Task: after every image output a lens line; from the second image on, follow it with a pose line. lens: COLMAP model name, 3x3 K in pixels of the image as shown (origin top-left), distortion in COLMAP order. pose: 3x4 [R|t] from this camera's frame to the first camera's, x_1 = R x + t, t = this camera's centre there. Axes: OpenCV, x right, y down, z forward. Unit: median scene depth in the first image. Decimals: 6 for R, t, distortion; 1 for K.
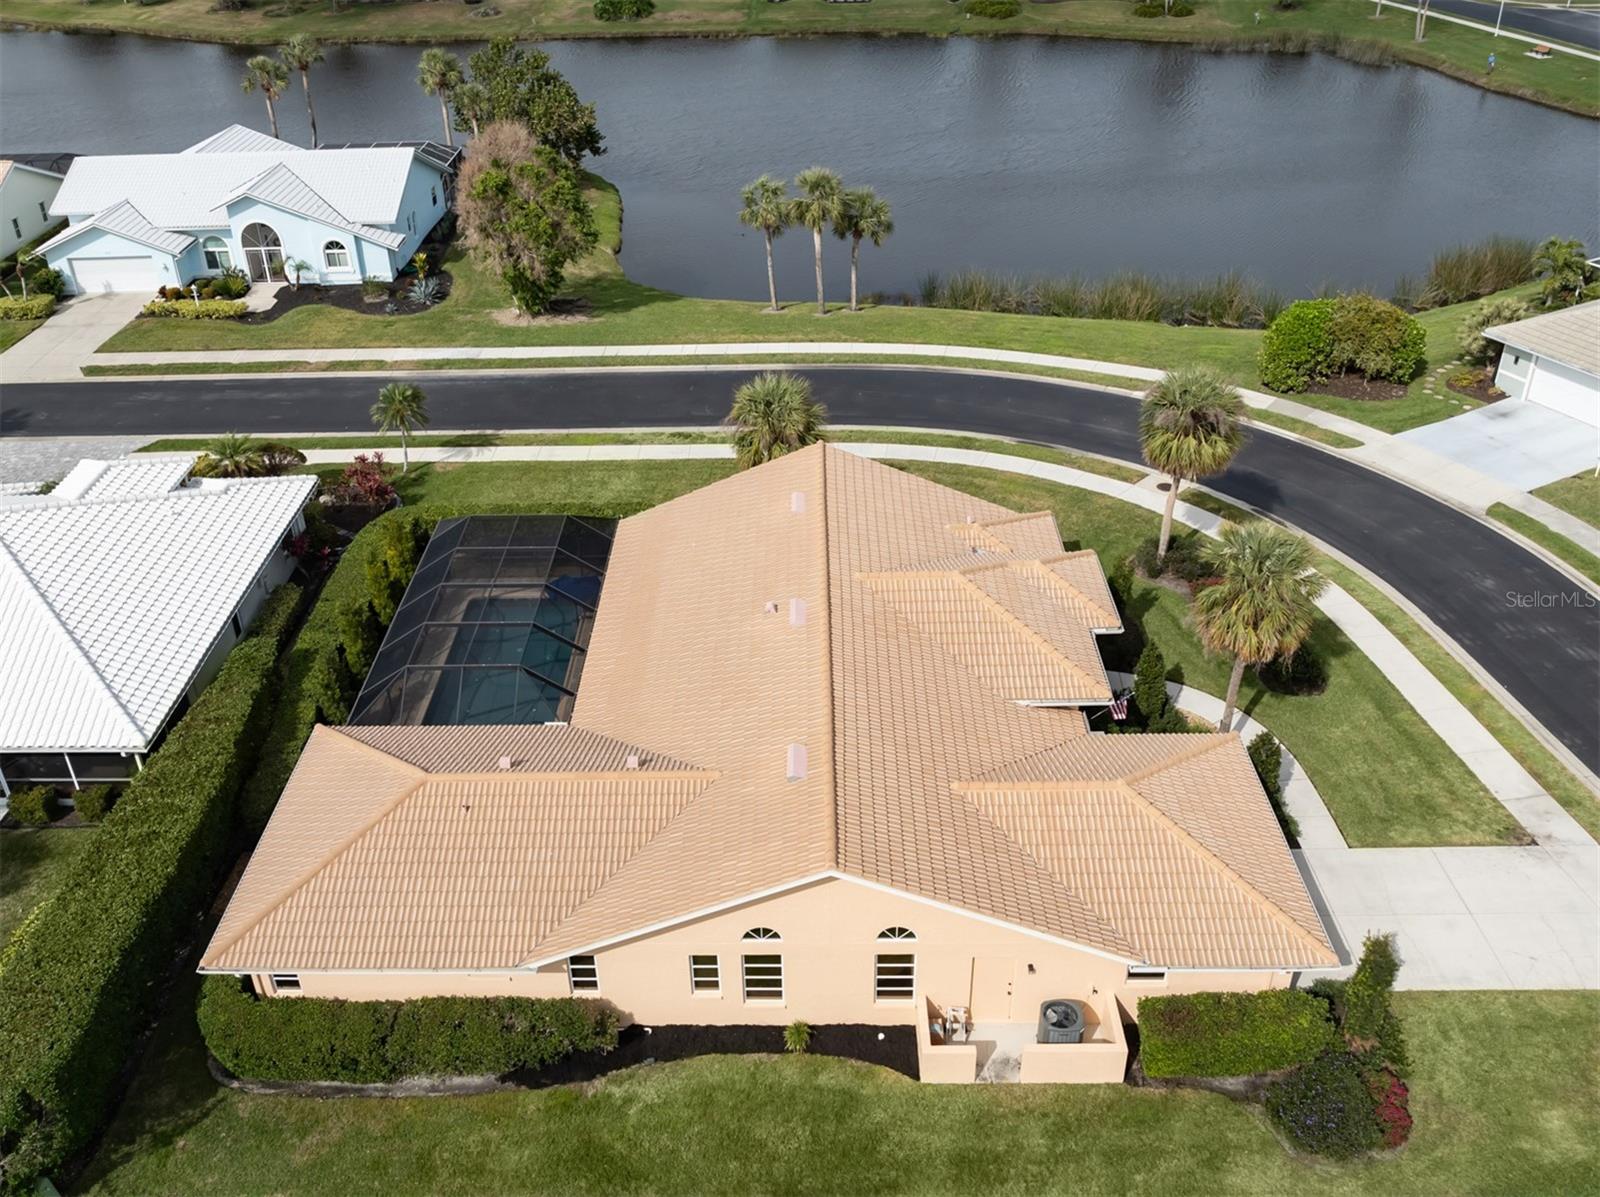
lens RADIAL K [[1098.6, 0, 800.1], [0, 1098.6, 689.0], [0, 0, 1]] dist [-0.014838, -0.004020]
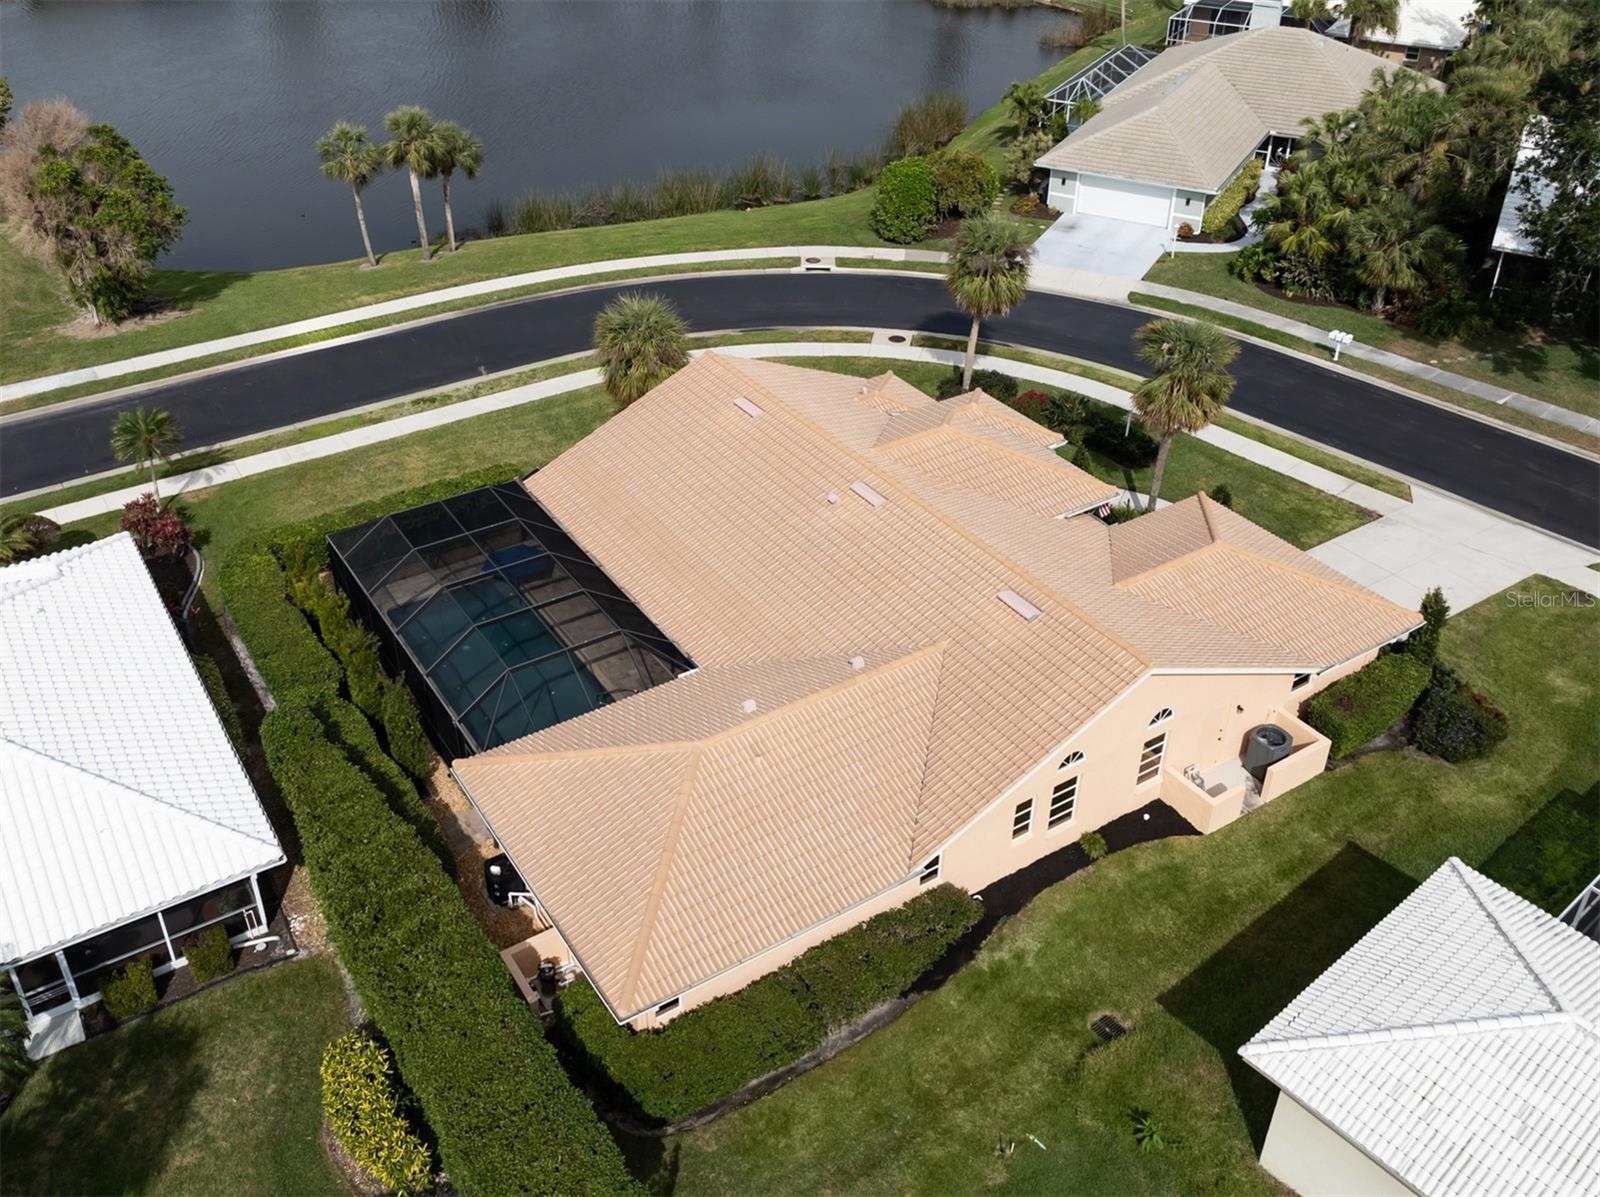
lens RADIAL K [[1095.0, 0, 800.0], [0, 1095.0, 598.5], [0, 0, 1]] dist [-0.009572, -0.005101]
pose [[0.870587, -0.305882, 0.385376, -0.252950], [0.308300, 0.949566, 0.057227, -0.028739], [-0.383445, 0.068990, 0.920983, 0.039194]]
